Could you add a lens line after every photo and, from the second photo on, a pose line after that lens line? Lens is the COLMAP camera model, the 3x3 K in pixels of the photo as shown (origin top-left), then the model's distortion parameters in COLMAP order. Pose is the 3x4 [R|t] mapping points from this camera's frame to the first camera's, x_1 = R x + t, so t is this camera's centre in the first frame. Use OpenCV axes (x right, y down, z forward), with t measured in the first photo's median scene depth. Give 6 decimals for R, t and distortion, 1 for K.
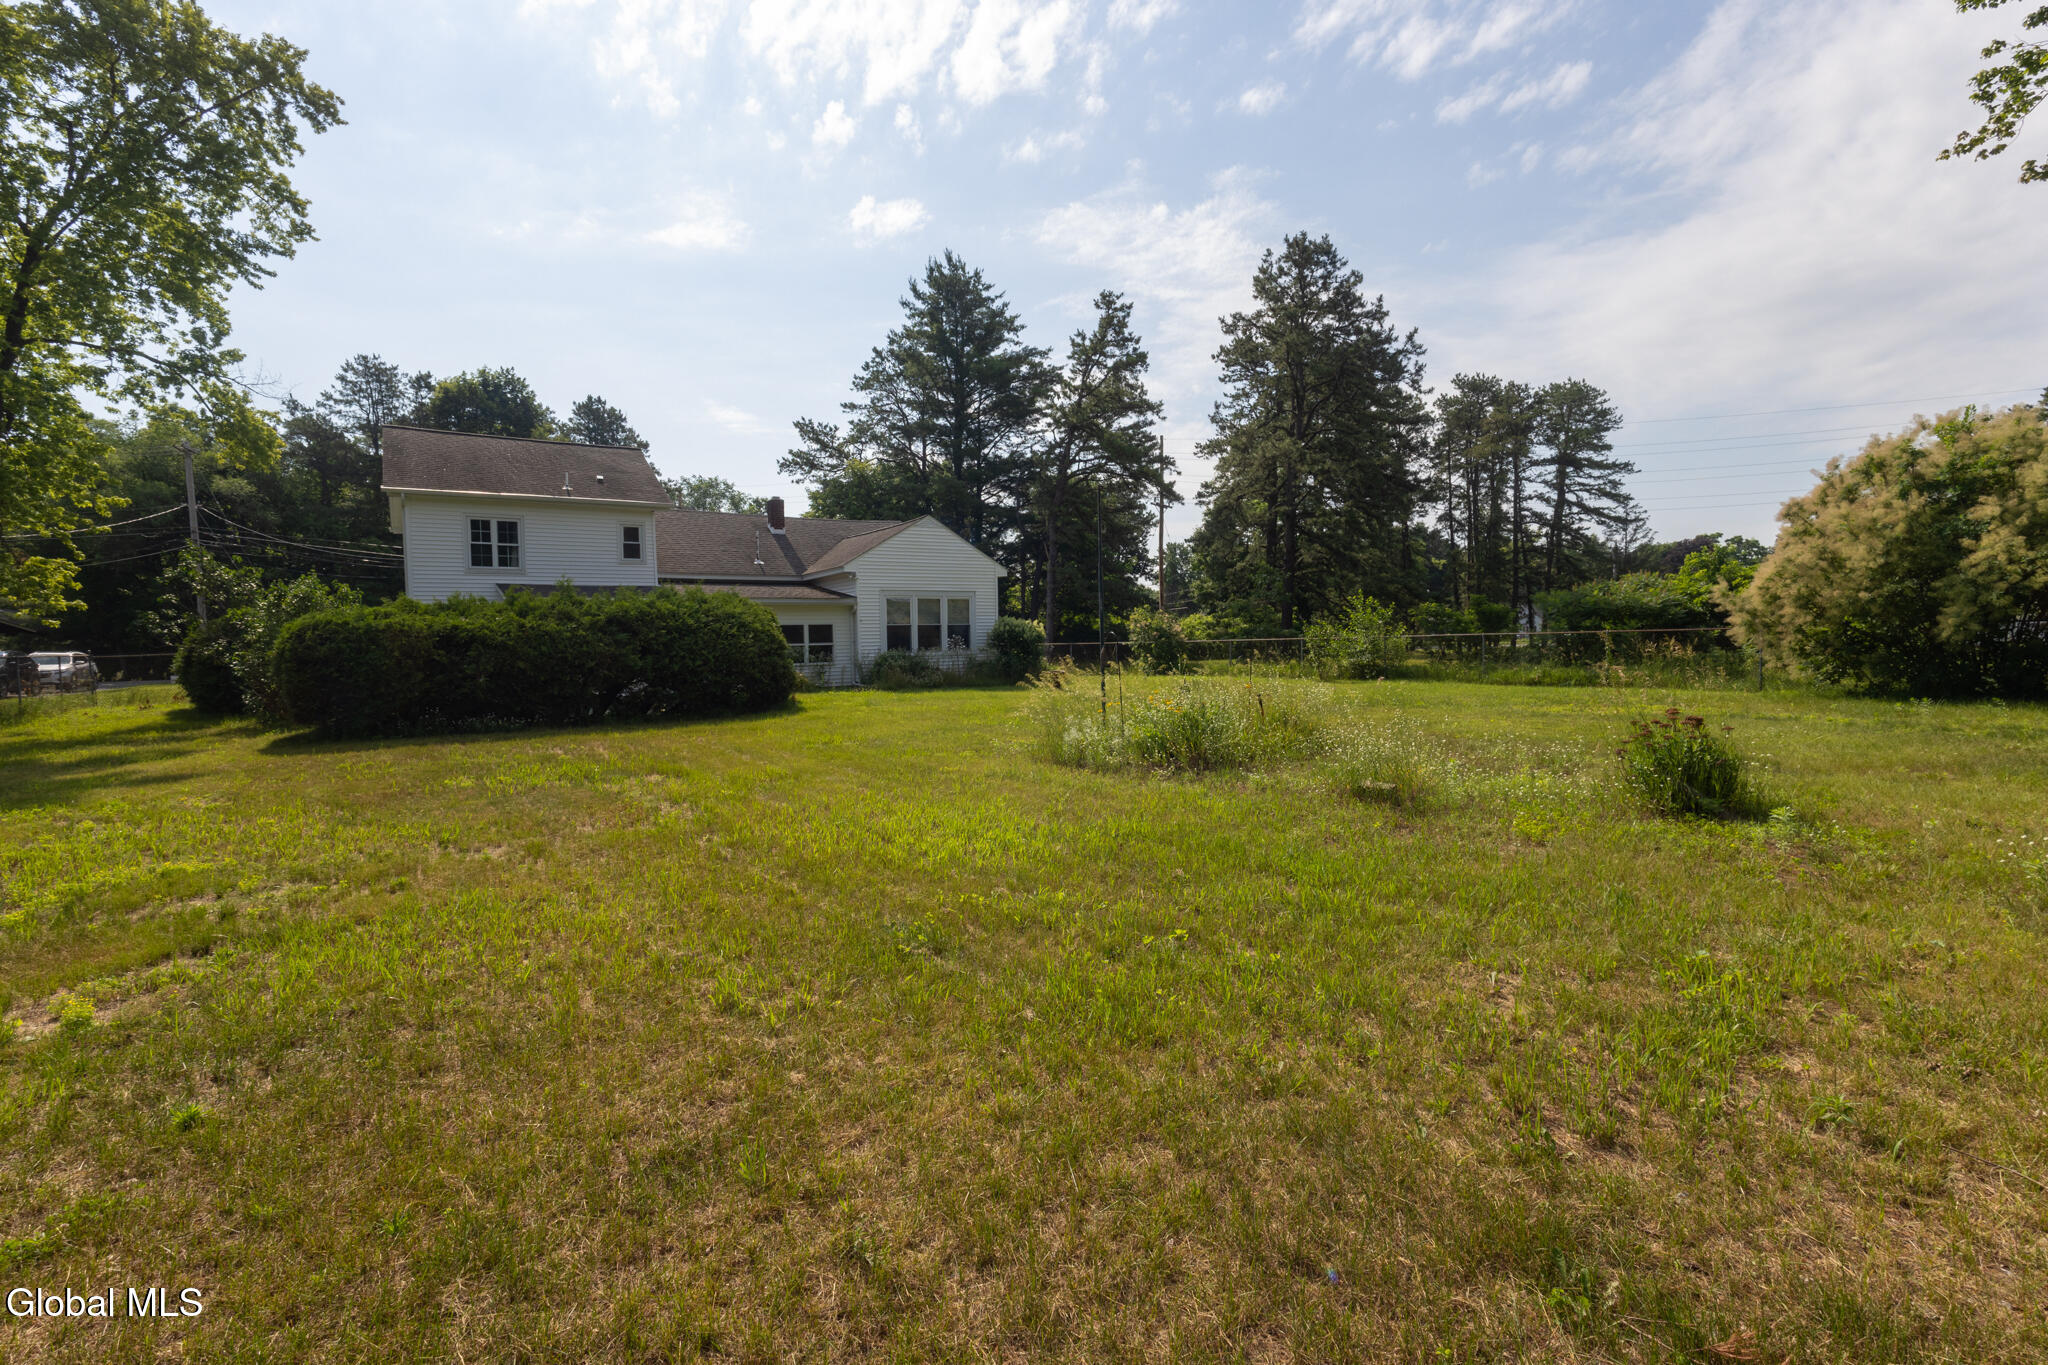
lens RADIAL K [[941.3, 0, 1012.4], [0, 941.3, 684.1], [0, 0, 1]] dist [0.002562, 0.000879]
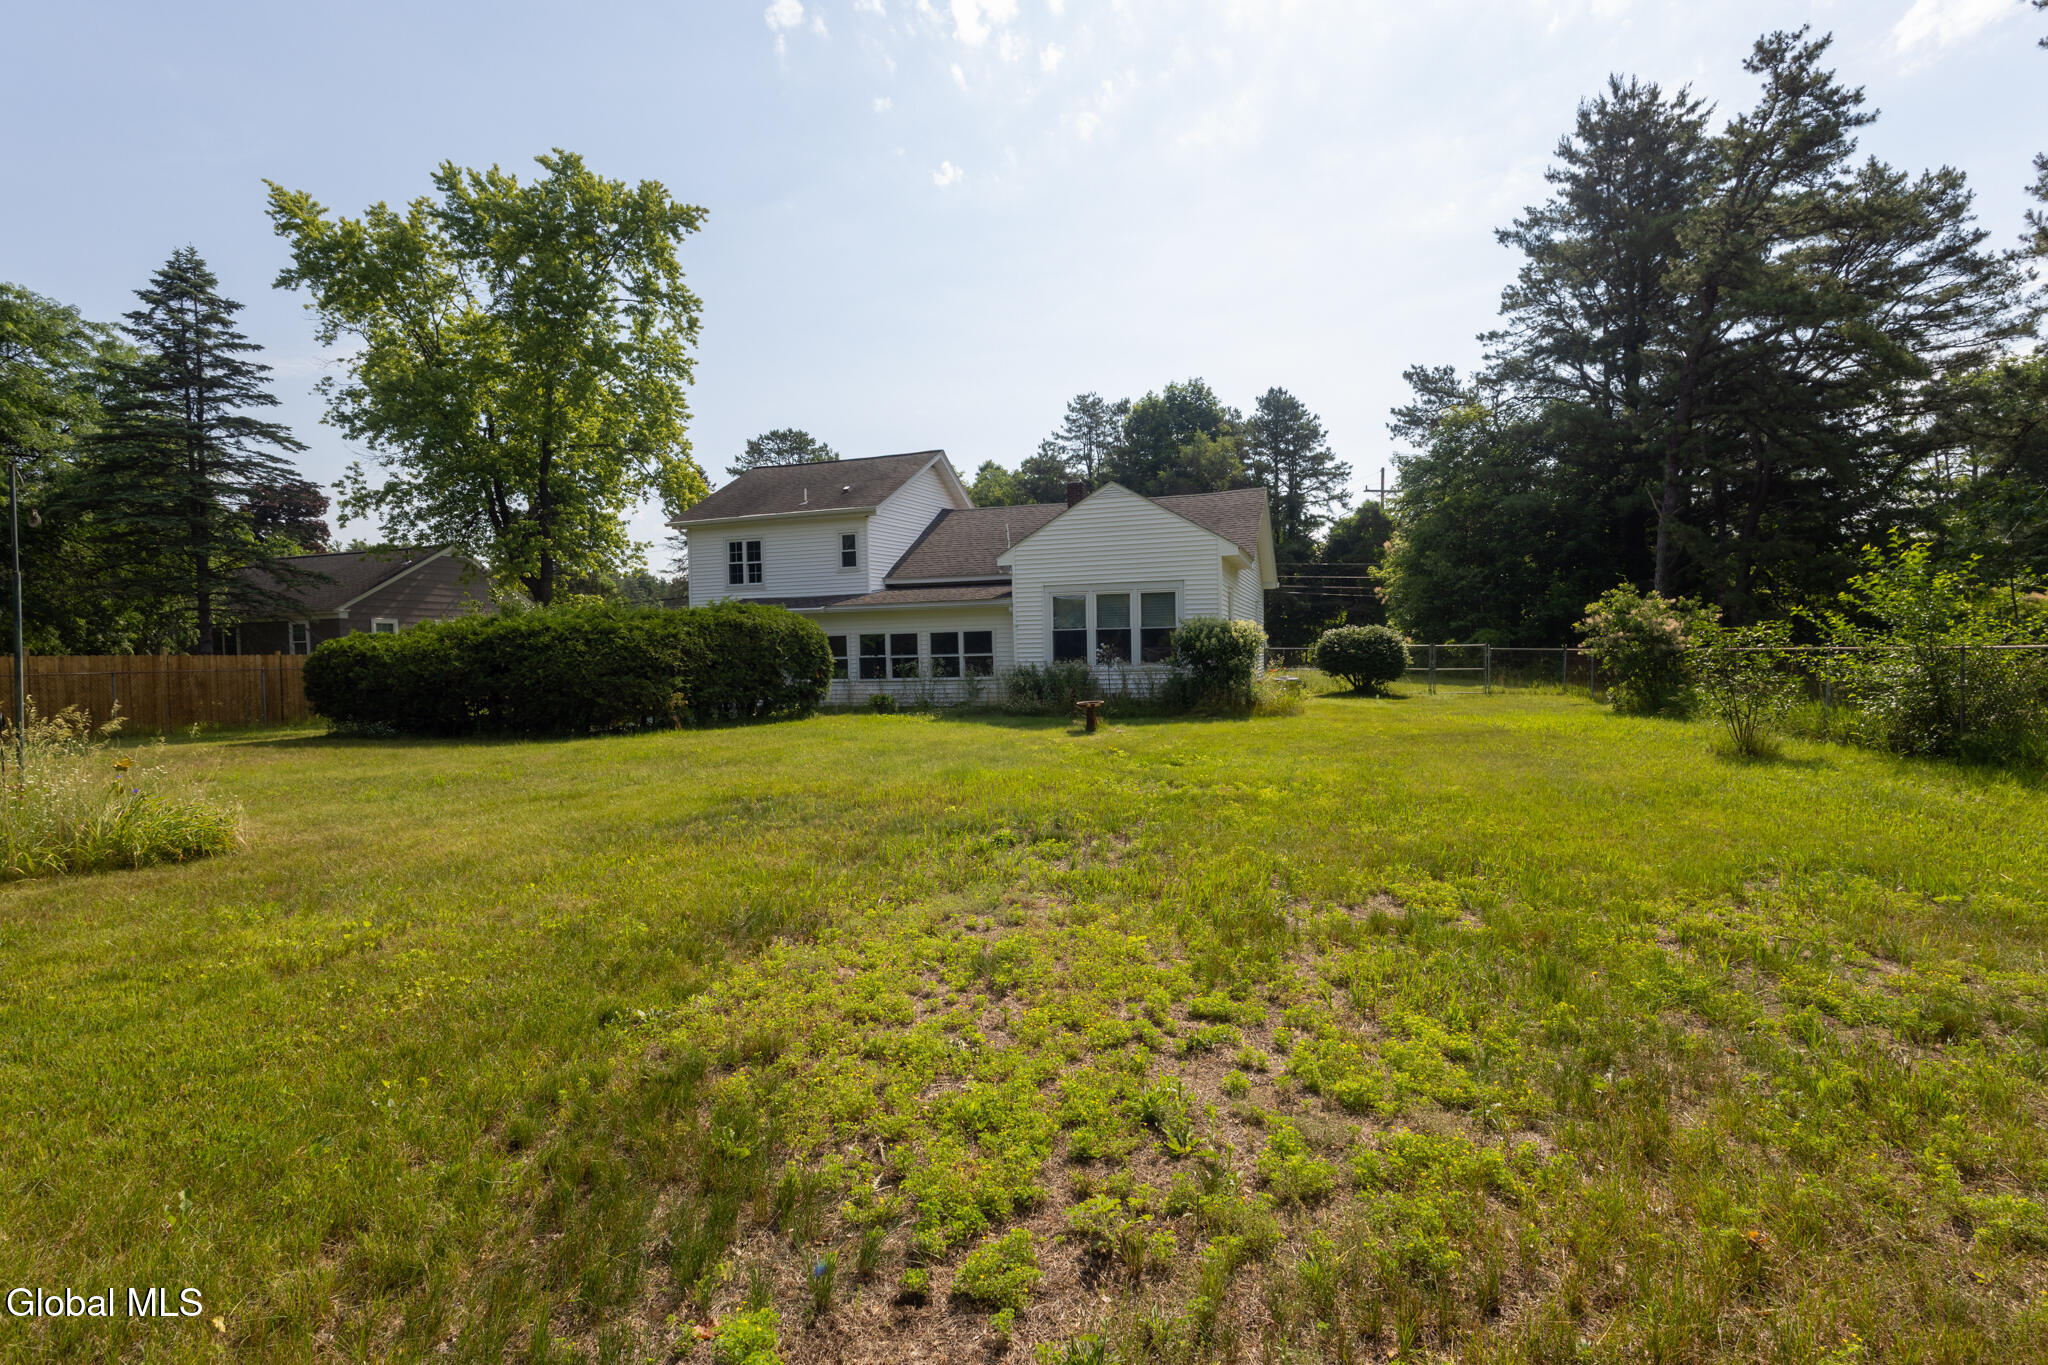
lens RADIAL K [[968.0, 0, 1021.7], [0, 968.0, 677.2], [0, 0, 1]] dist [-0.012244, 0.000409]
pose [[0.625739, 0.027413, -0.779550, 0.476259], [-0.028693, 0.999515, 0.012117, -0.033610], [0.779504, 0.014785, 0.626222, 0.481998]]
